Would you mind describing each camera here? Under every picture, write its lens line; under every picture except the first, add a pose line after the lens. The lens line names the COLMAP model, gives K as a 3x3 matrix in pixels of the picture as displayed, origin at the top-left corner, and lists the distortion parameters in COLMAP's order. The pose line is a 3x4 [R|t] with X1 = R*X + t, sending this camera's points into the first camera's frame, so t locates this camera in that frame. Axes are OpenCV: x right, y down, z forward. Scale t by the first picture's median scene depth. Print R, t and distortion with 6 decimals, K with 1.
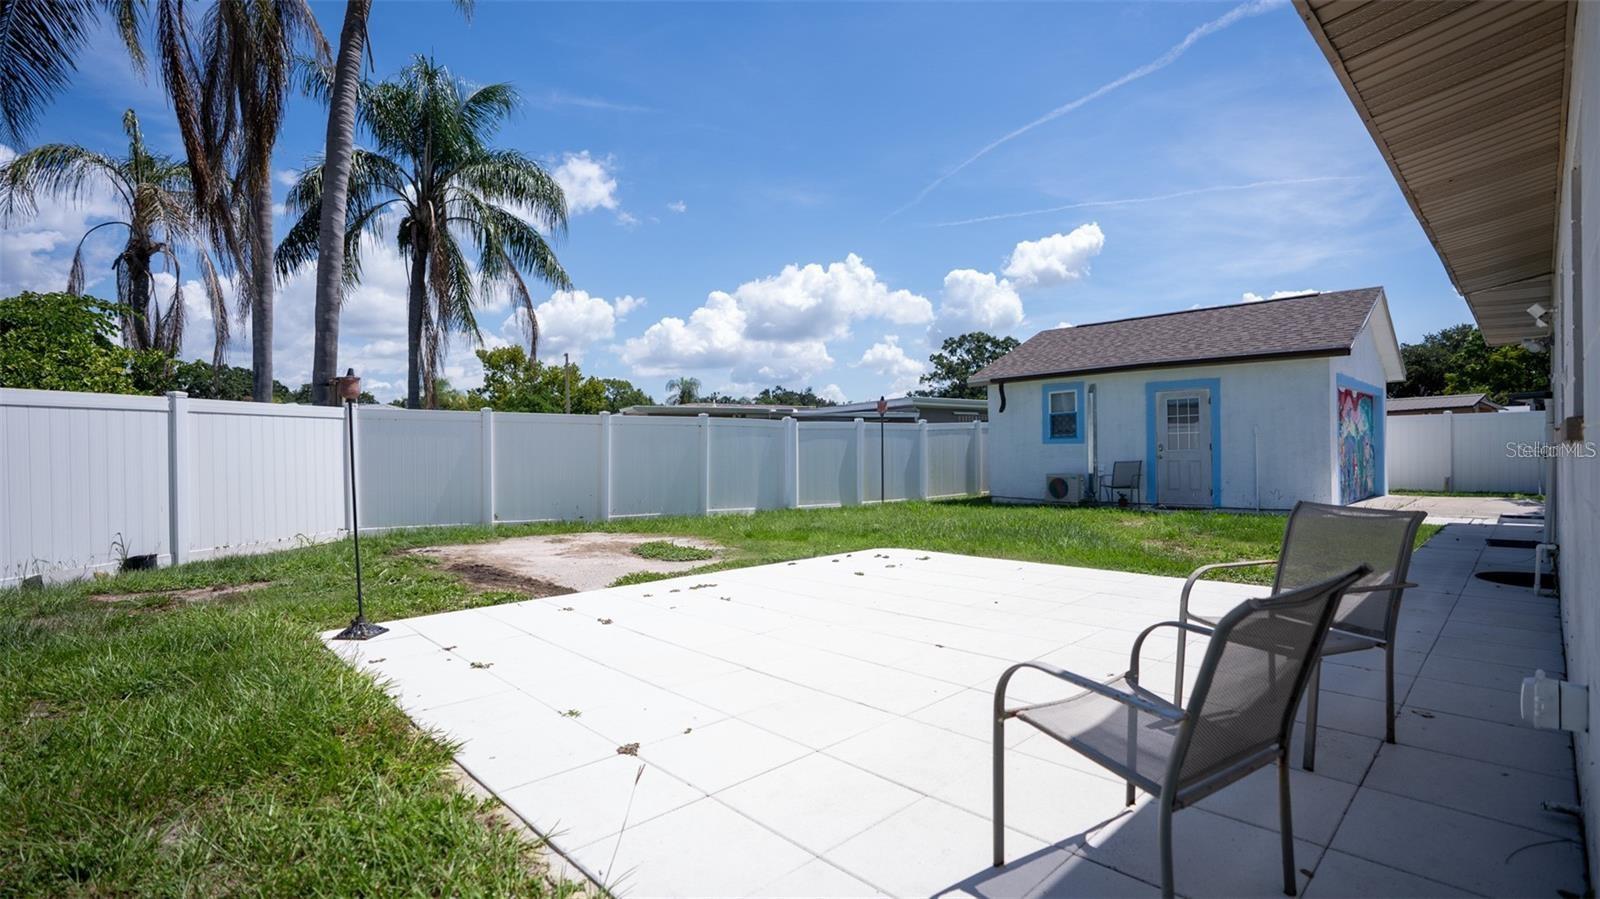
lens RADIAL K [[738.9, 0, 796.8], [0, 738.9, 452.4], [0, 0, 1]] dist [-0.072853, 0.029849]
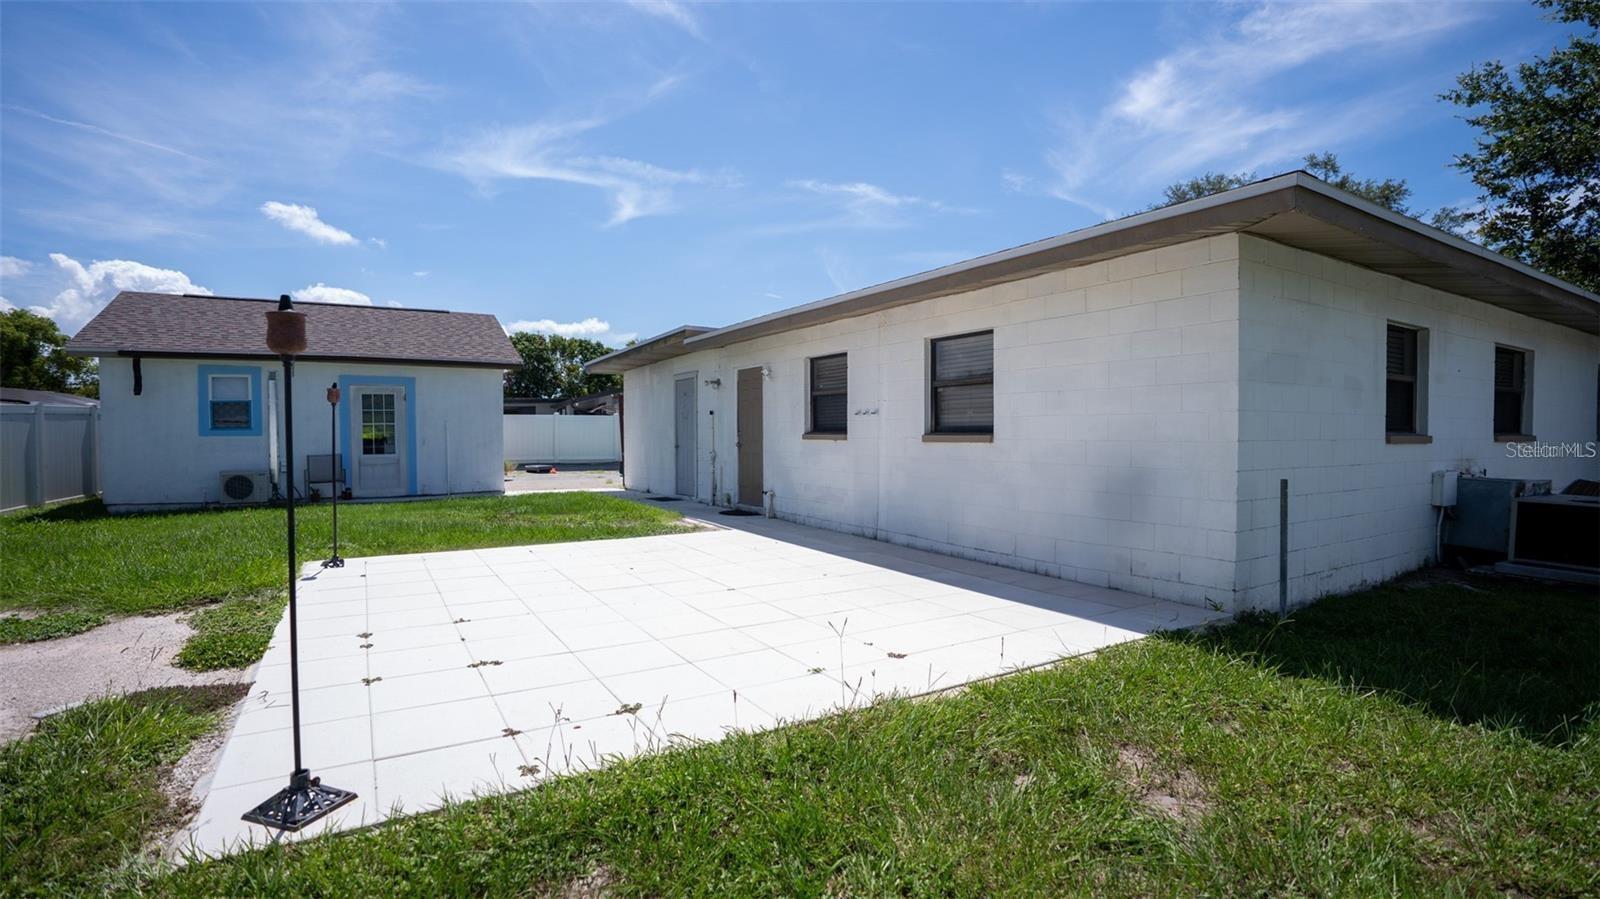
lens RADIAL K [[738.9, 0, 796.8], [0, 738.9, 452.4], [0, 0, 1]] dist [-0.072853, 0.029849]
pose [[0.222887, -0.015276, 0.974725, -0.318527], [0.004185, 0.999883, 0.014713, -0.002375], [-0.974835, 0.000799, 0.222925, 0.165688]]
